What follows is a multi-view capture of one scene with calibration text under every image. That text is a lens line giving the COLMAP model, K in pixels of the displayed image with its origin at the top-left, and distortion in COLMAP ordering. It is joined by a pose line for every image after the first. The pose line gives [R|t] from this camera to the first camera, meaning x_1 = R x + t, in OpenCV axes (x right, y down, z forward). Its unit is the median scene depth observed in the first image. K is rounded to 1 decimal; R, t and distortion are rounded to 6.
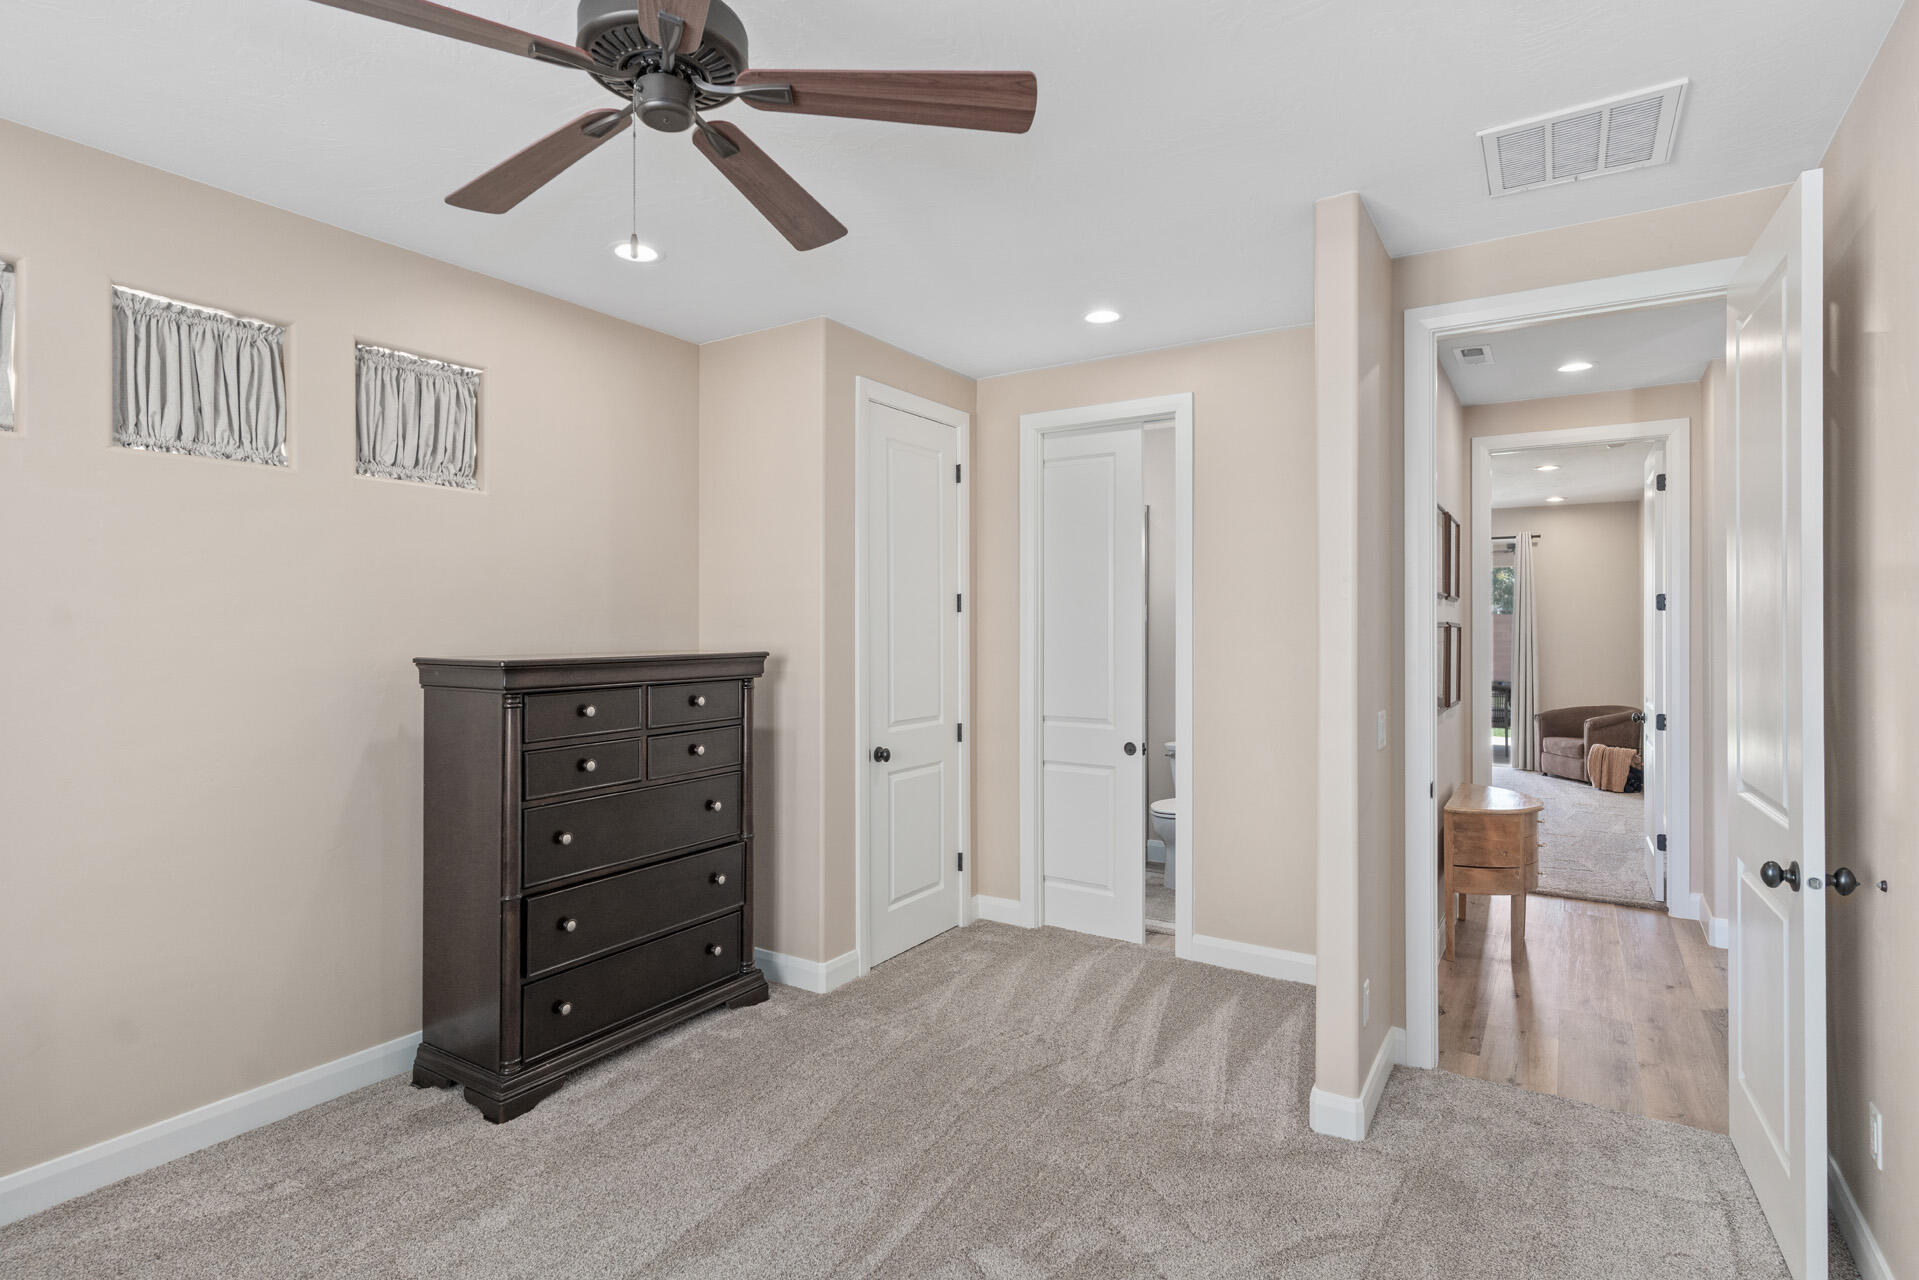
lens RADIAL K [[922.2, 0, 964.9], [0, 922.2, 627.1], [0, 0, 1]] dist [0.002678, 0.000566]
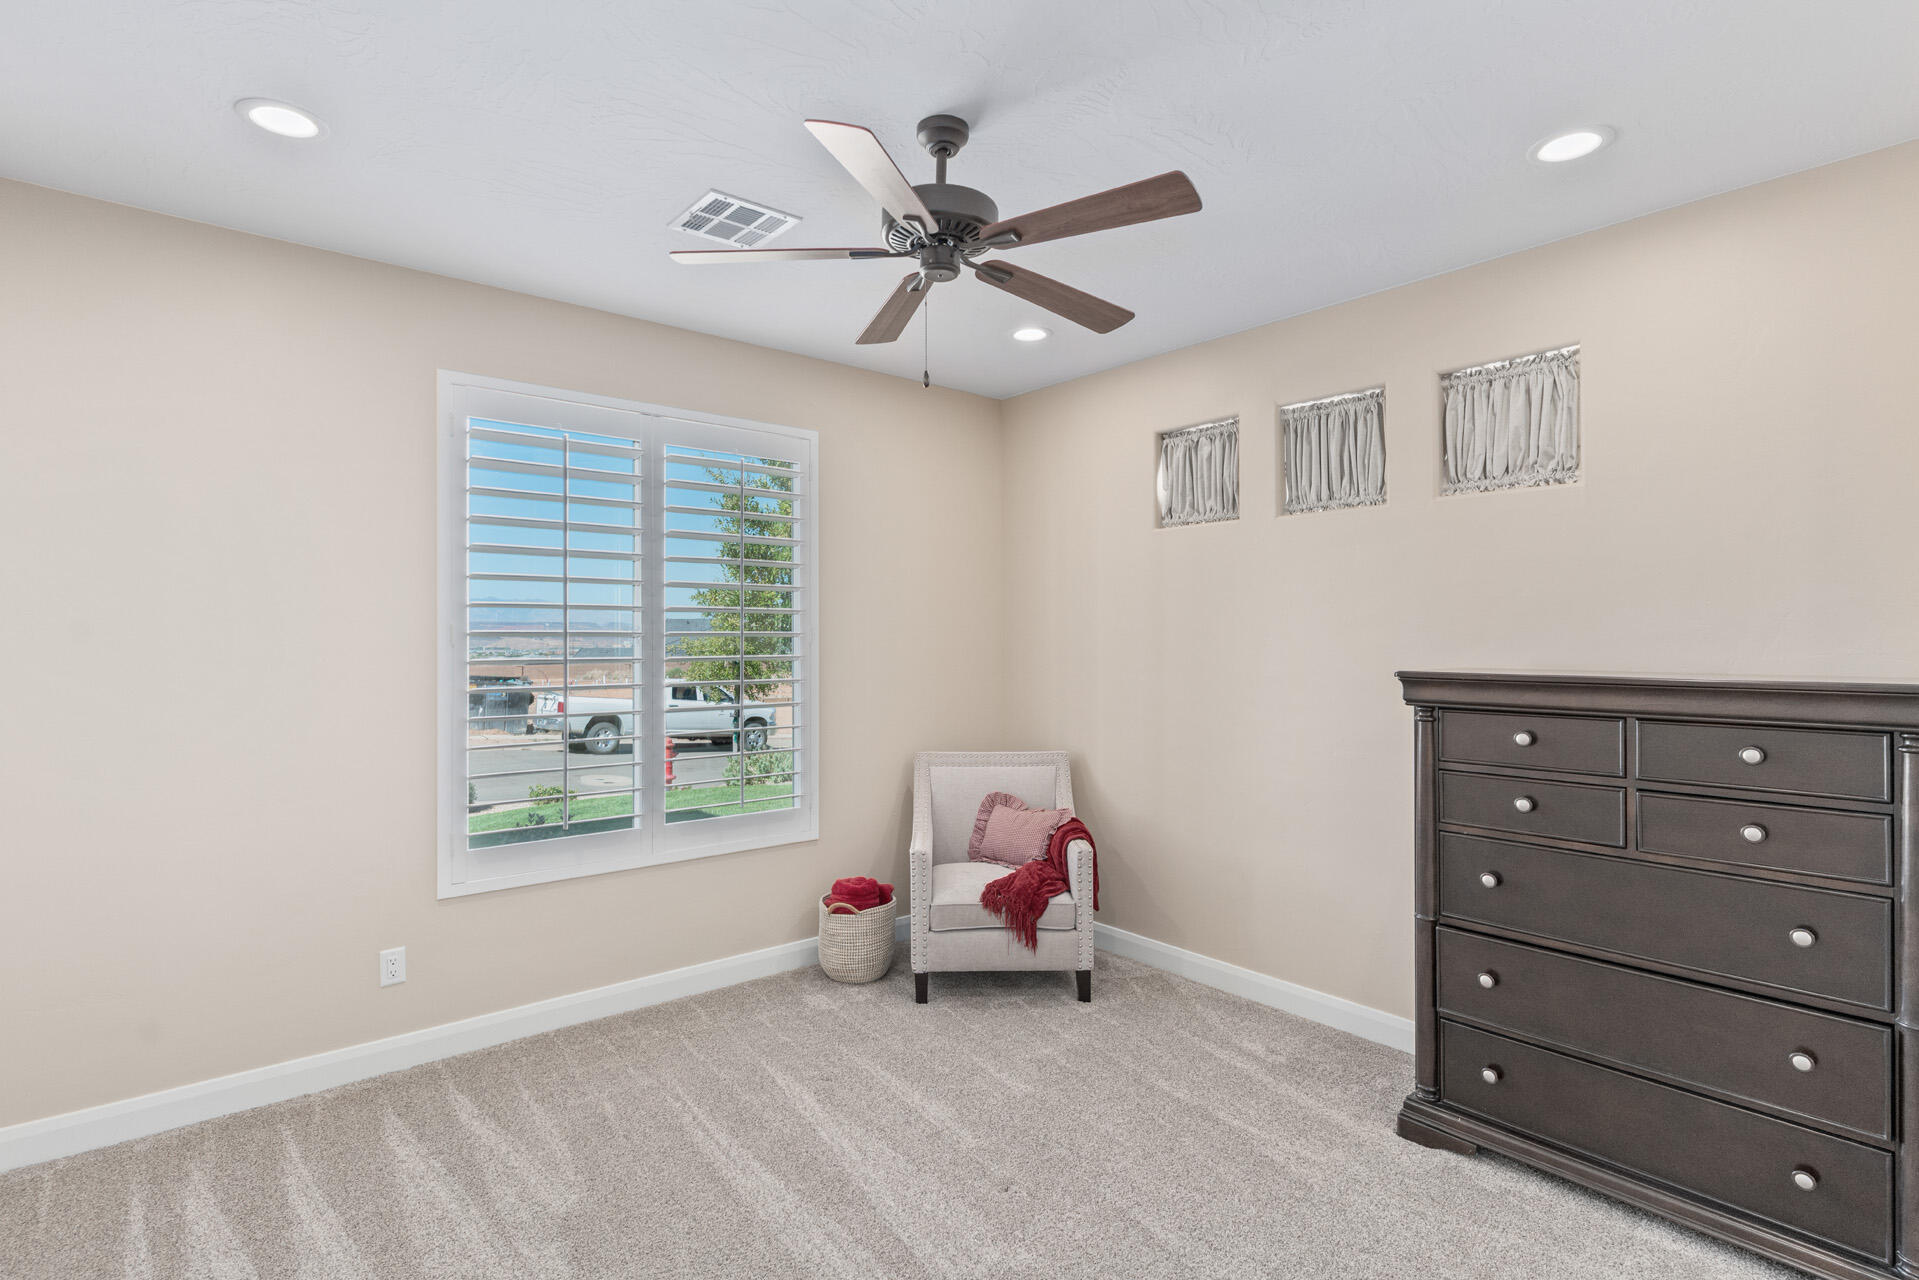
lens RADIAL K [[922.2, 0, 954.0], [0, 922.2, 636.3], [0, 0, 1]] dist [0.002678, 0.000566]
pose [[-0.280596, 0.000360, -0.959826, 0.515352], [-0.002249, 0.999997, 0.001033, -0.000792], [0.959823, 0.002449, -0.280594, 0.716255]]
